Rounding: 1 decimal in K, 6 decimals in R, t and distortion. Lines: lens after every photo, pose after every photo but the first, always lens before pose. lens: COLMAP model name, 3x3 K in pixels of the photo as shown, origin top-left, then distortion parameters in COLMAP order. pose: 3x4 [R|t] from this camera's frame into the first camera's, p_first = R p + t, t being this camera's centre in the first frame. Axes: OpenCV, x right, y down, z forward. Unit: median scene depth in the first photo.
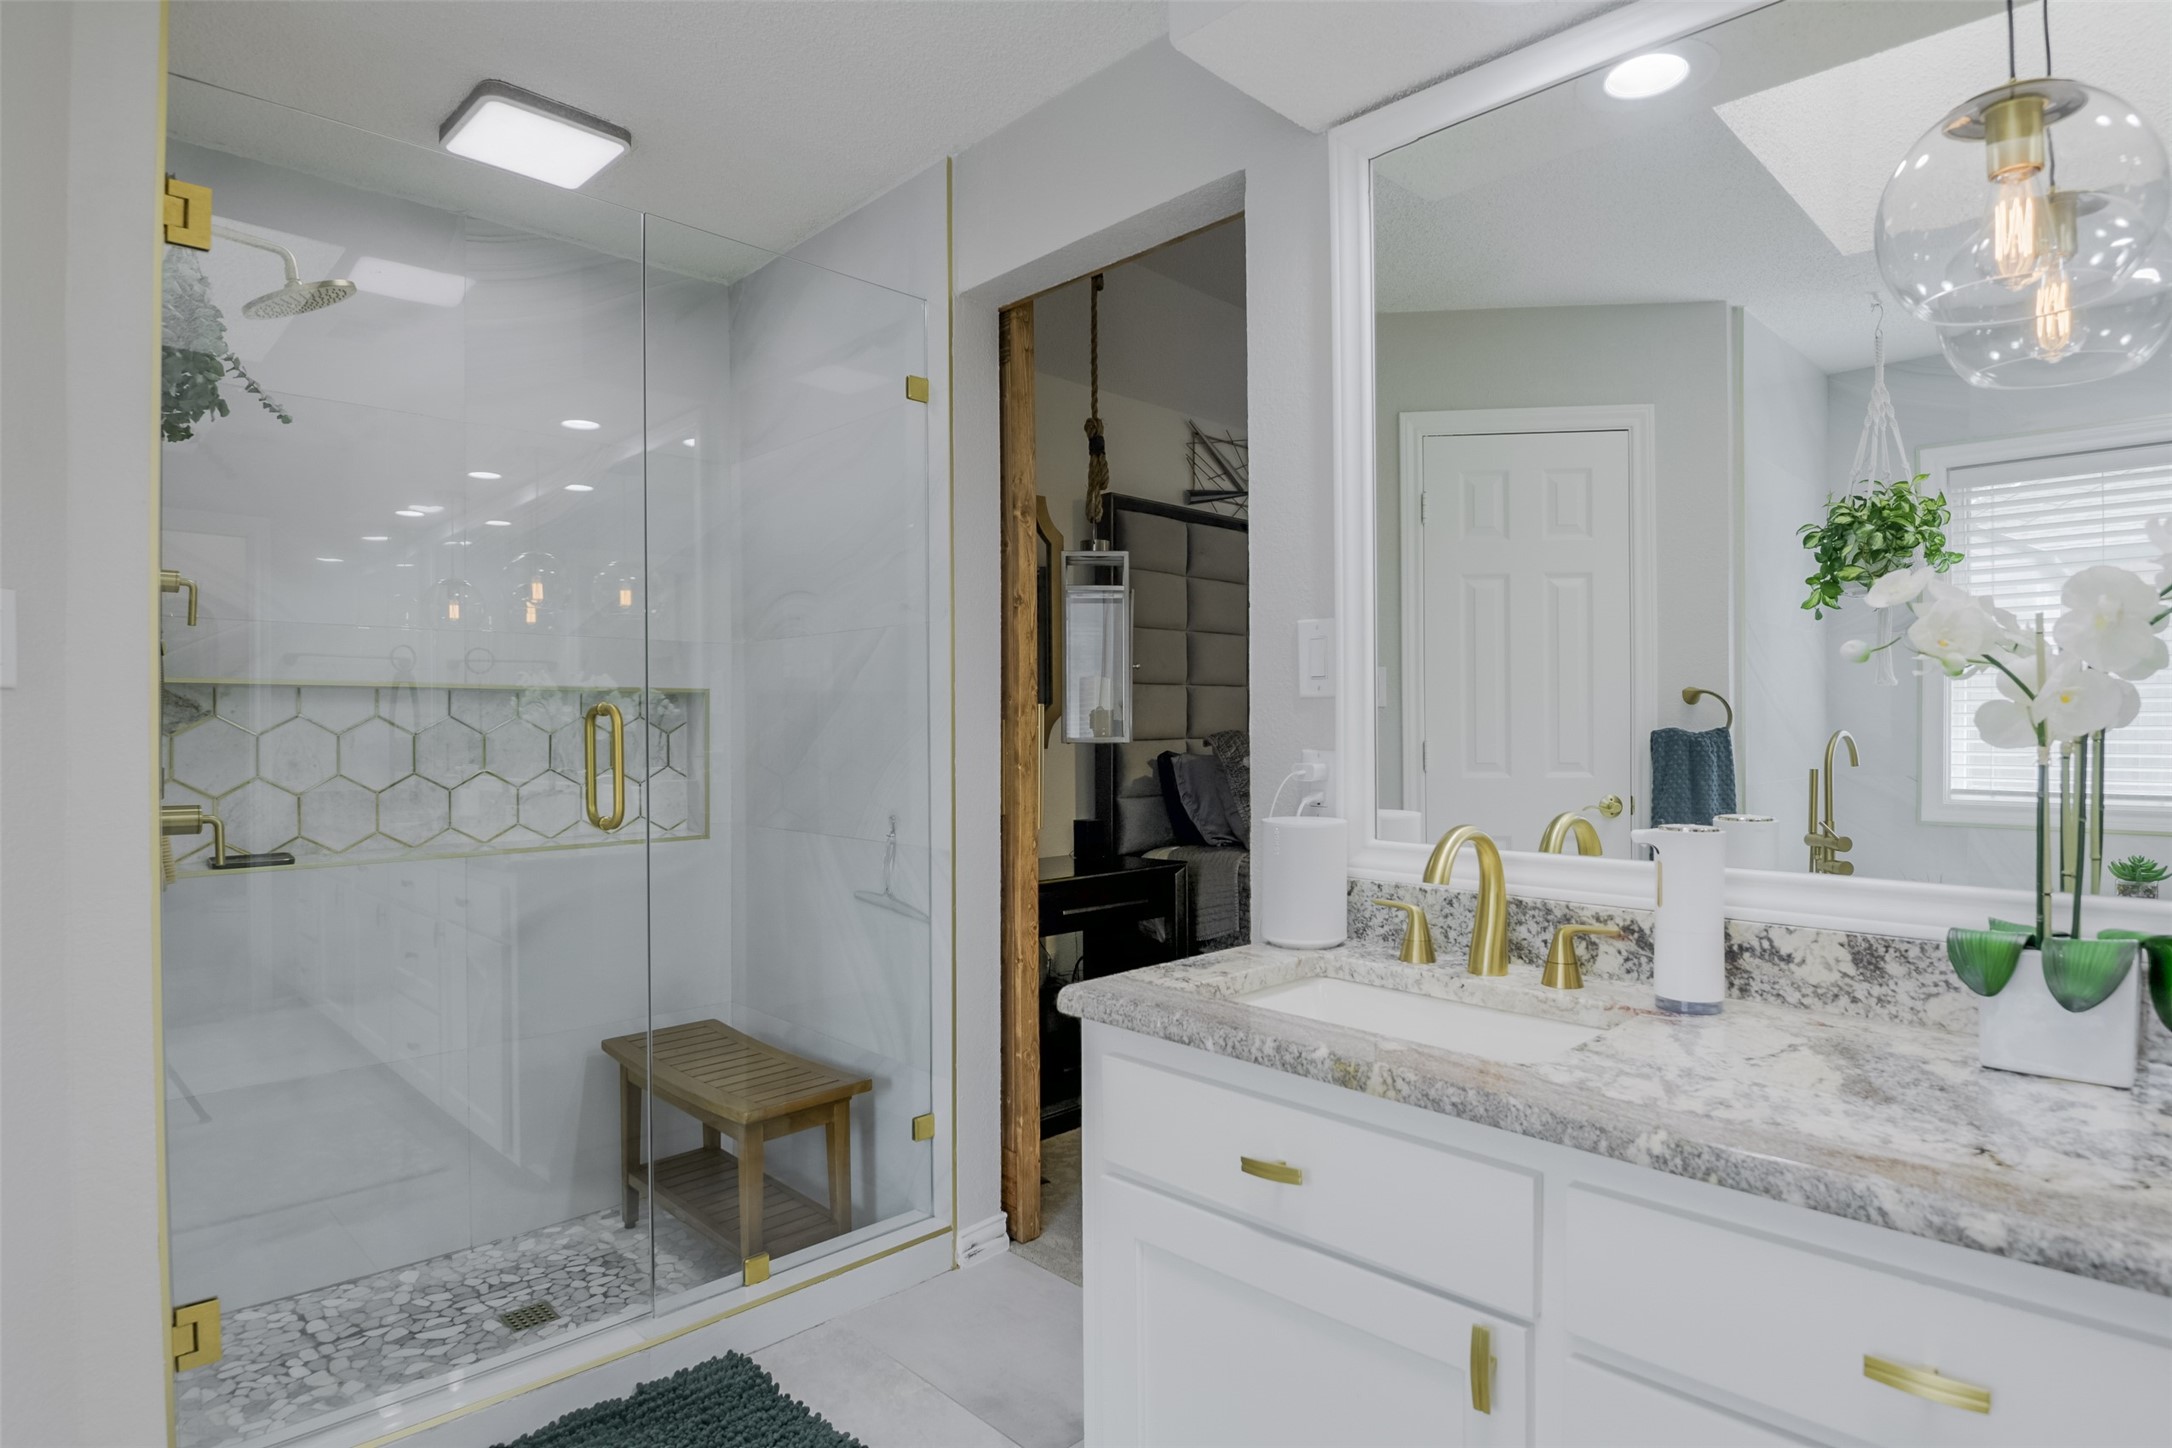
lens RADIAL K [[1151.0, 0, 1083.9], [0, 1151.0, 733.9], [0, 0, 1]] dist [-0.000009, -0.020994]
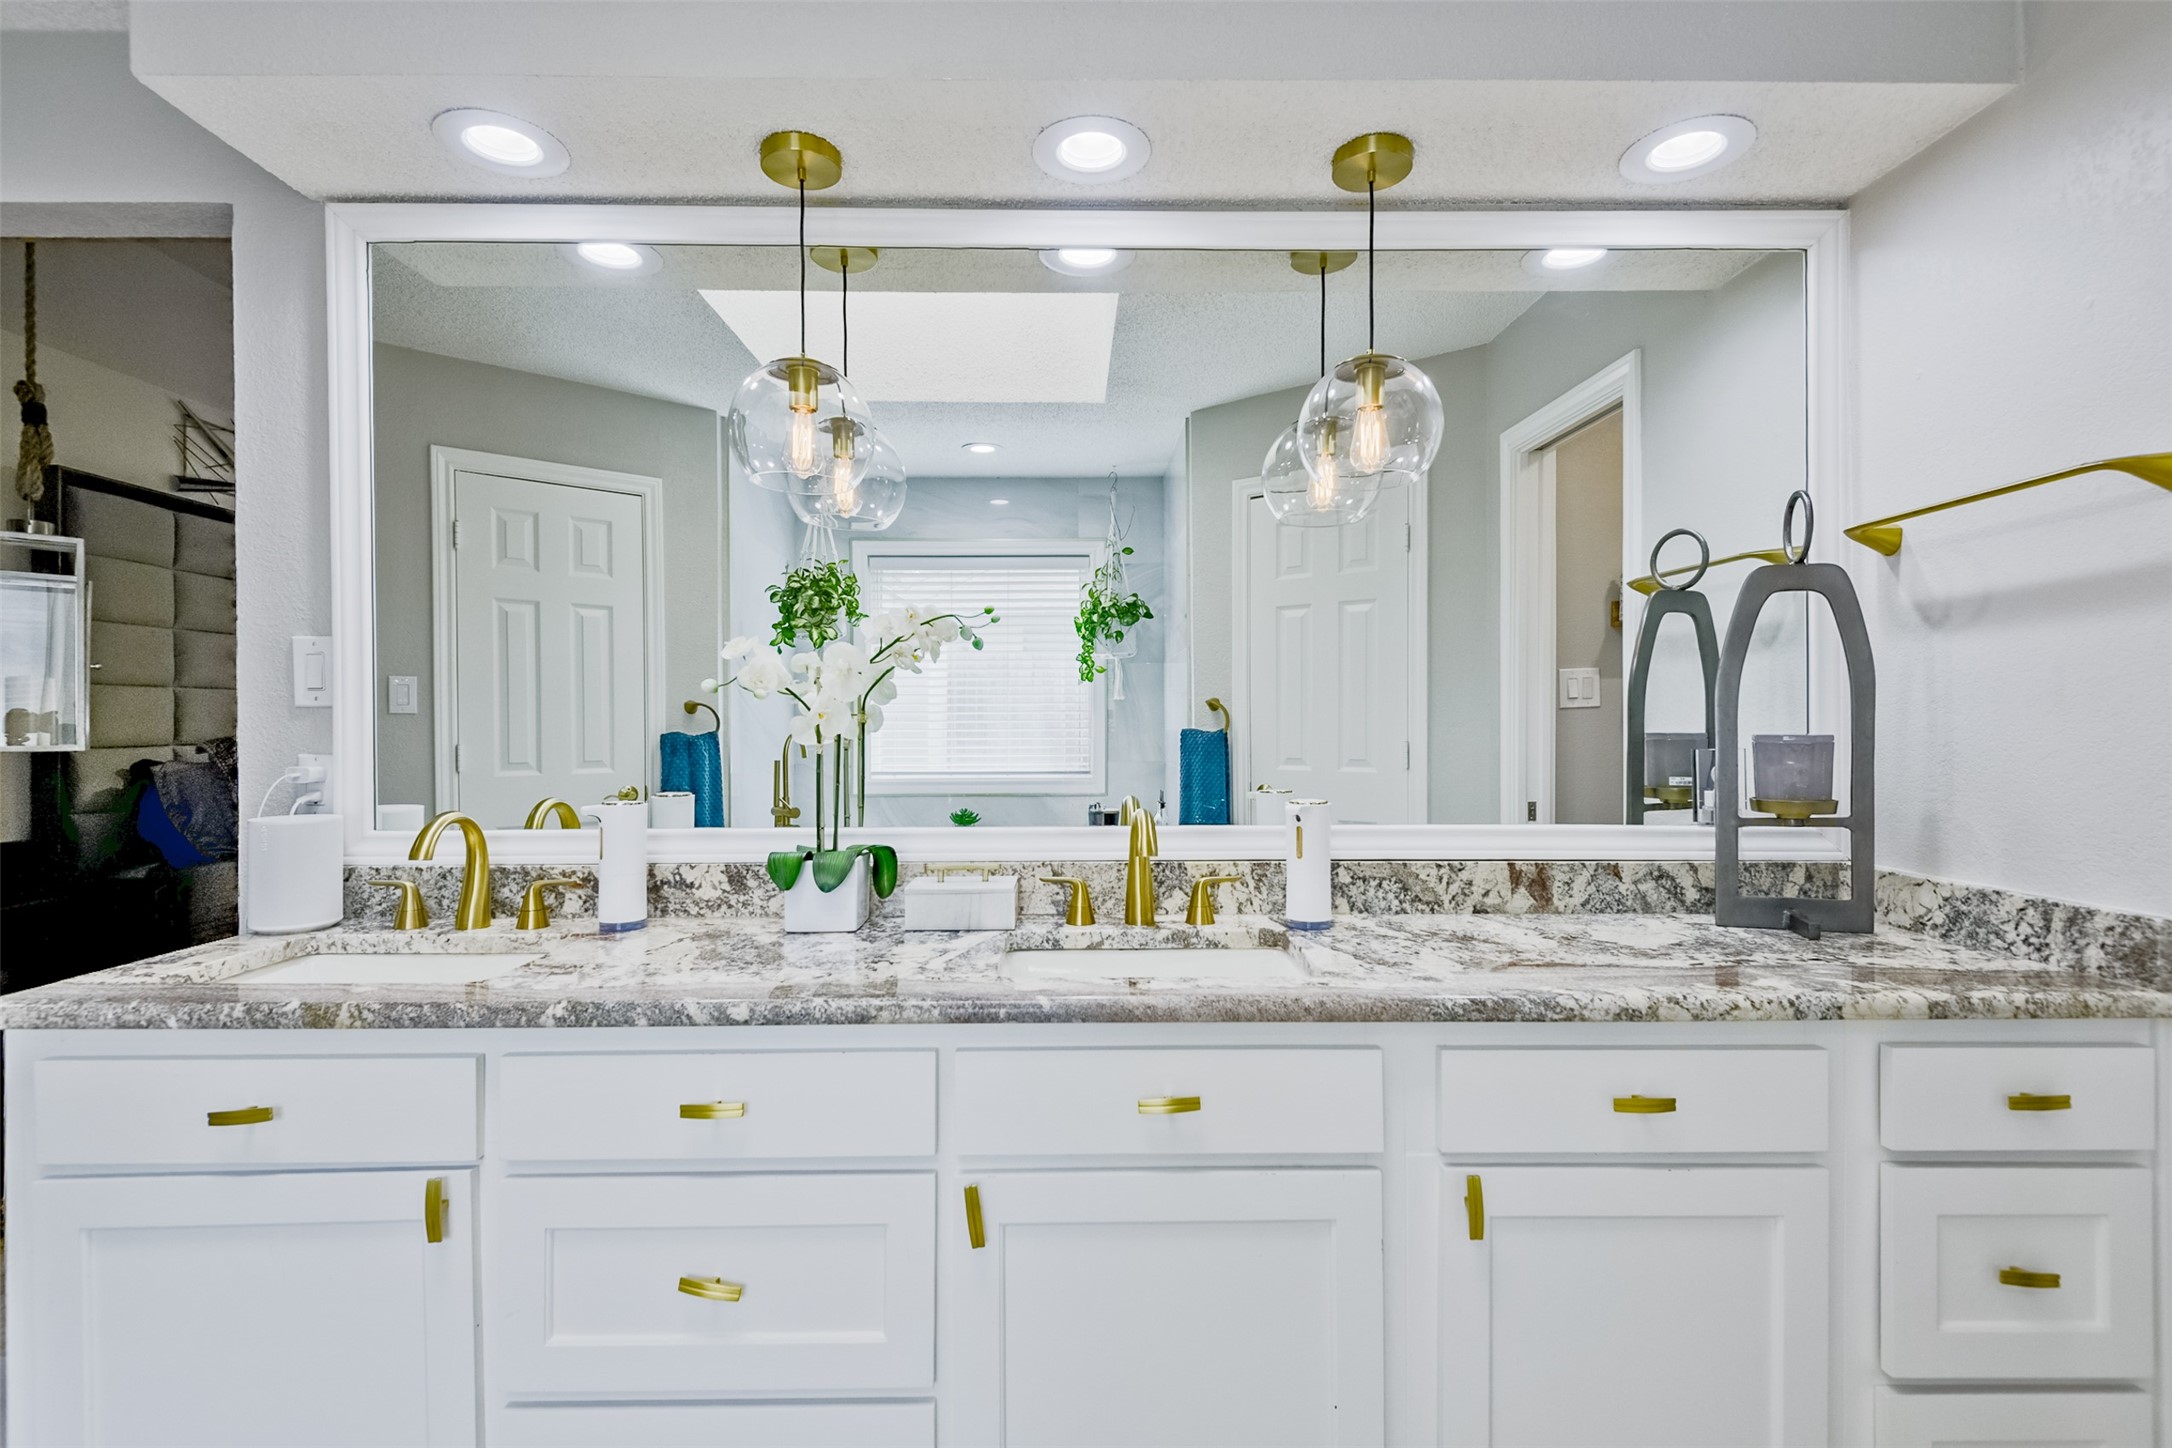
lens RADIAL K [[1015.4, 0, 1128.1], [0, 1015.4, 728.8], [0, 0, 1]] dist [0.000837, -0.009307]
pose [[0.670640, -0.002882, 0.741777, 0.007079], [0.007564, 0.999967, -0.002953, -0.002237], [-0.741744, 0.007591, 0.670640, -0.281258]]
